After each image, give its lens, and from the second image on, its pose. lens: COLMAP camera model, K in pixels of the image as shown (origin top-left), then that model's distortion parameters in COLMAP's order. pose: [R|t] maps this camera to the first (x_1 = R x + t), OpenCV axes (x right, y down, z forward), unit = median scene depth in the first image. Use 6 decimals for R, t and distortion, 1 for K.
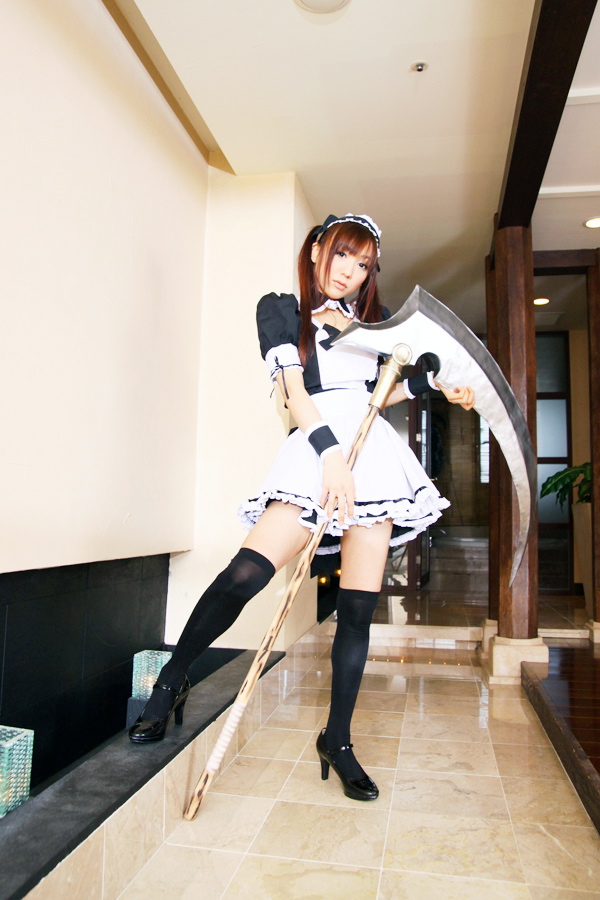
lens RADIAL K [[707.9, 0, 304.2], [0, 707.9, 447.2], [0, 0, 1]] dist [-0.119297, 0.107319]
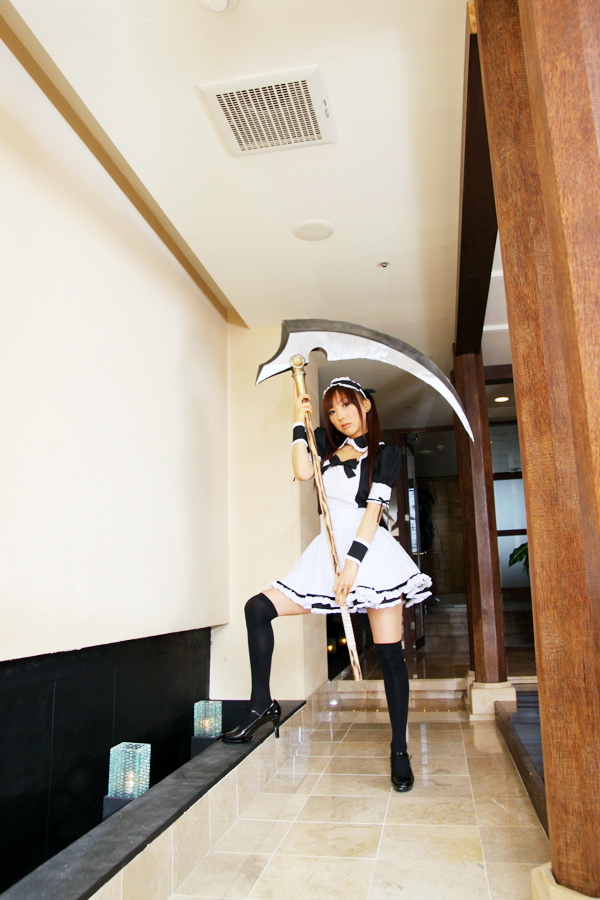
lens RADIAL K [[707.9, 0, 301.9], [0, 707.9, 451.3], [0, 0, 1]] dist [-0.119297, 0.107319]
pose [[0.998891, -0.046713, 0.005882, -0.018031], [0.047064, 0.994101, -0.097719, -0.030802], [-0.001283, 0.097888, 0.995197, -0.275624]]
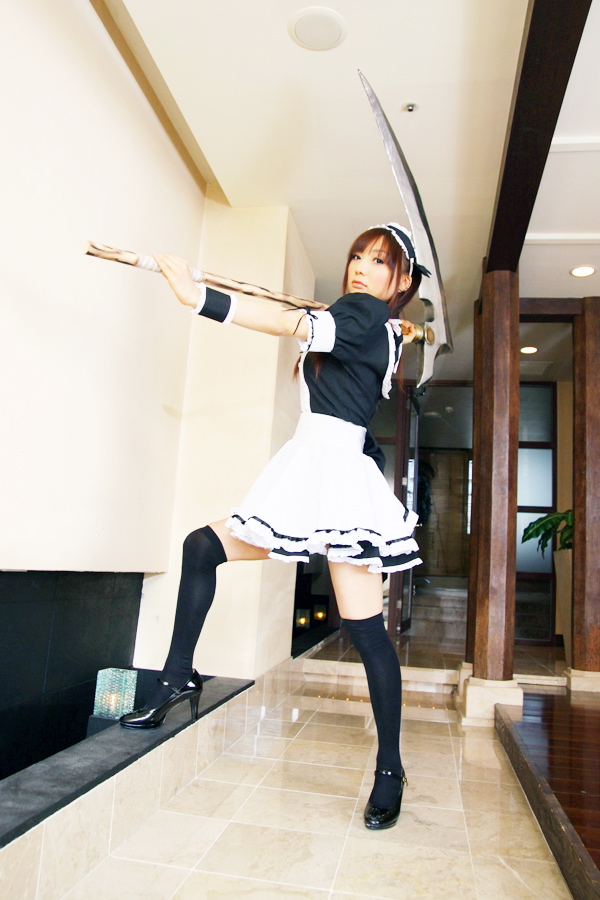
lens RADIAL K [[707.9, 0, 302.1], [0, 707.9, 447.9], [0, 0, 1]] dist [-0.119297, 0.107319]
pose [[0.998854, 0.047508, 0.005734, 0.016682], [-0.046994, 0.996457, -0.069743, 0.028862], [-0.009028, 0.069394, 0.997548, -0.001774]]
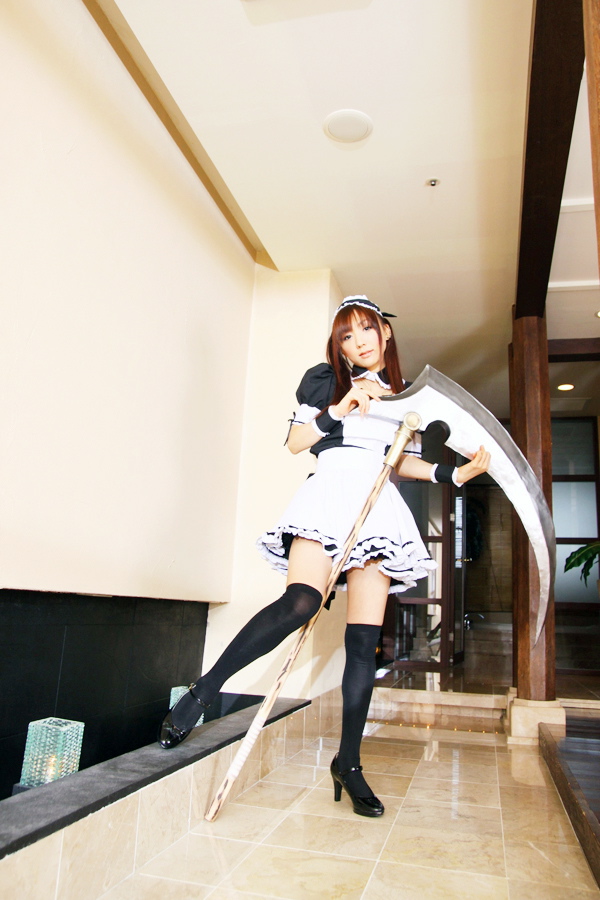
lens RADIAL K [[707.9, 0, 301.7], [0, 707.9, 445.8], [0, 0, 1]] dist [-0.119297, 0.107319]
pose [[0.997222, 0.016198, -0.072705, 0.026945], [-0.025546, 0.991245, -0.129544, 0.040085], [0.069970, 0.131042, 0.988905, -0.098095]]
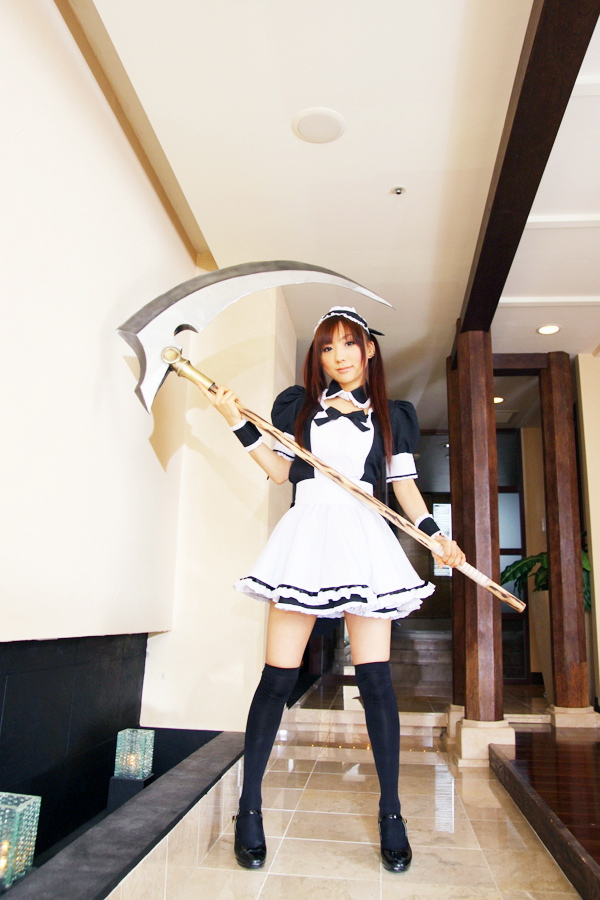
lens RADIAL K [[707.9, 0, 302.2], [0, 707.9, 448.8], [0, 0, 1]] dist [-0.119297, 0.107319]
pose [[0.997287, 0.023382, 0.069797, -0.043037], [-0.014078, 0.991292, -0.130925, 0.013880], [-0.072250, 0.129588, 0.988932, -0.045679]]
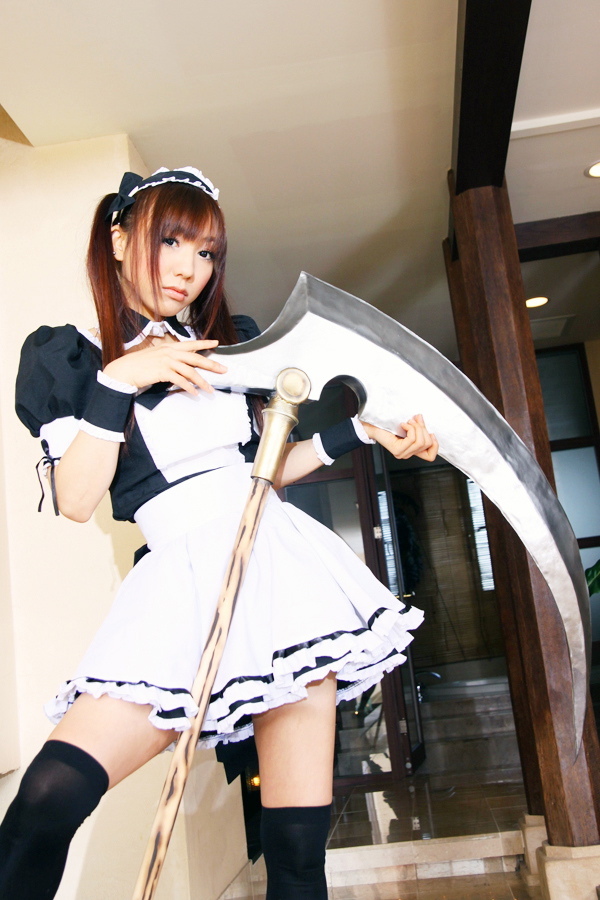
lens RADIAL K [[1063.7, 0, 301.7], [0, 1063.7, 444.3], [0, 0, 1]] dist [0.062231, 0.000000]
pose [[0.989062, -0.112460, 0.095443, 0.017786], [0.122457, 0.986765, -0.106302, 0.003359], [-0.082225, 0.116827, 0.989743, 0.061289]]
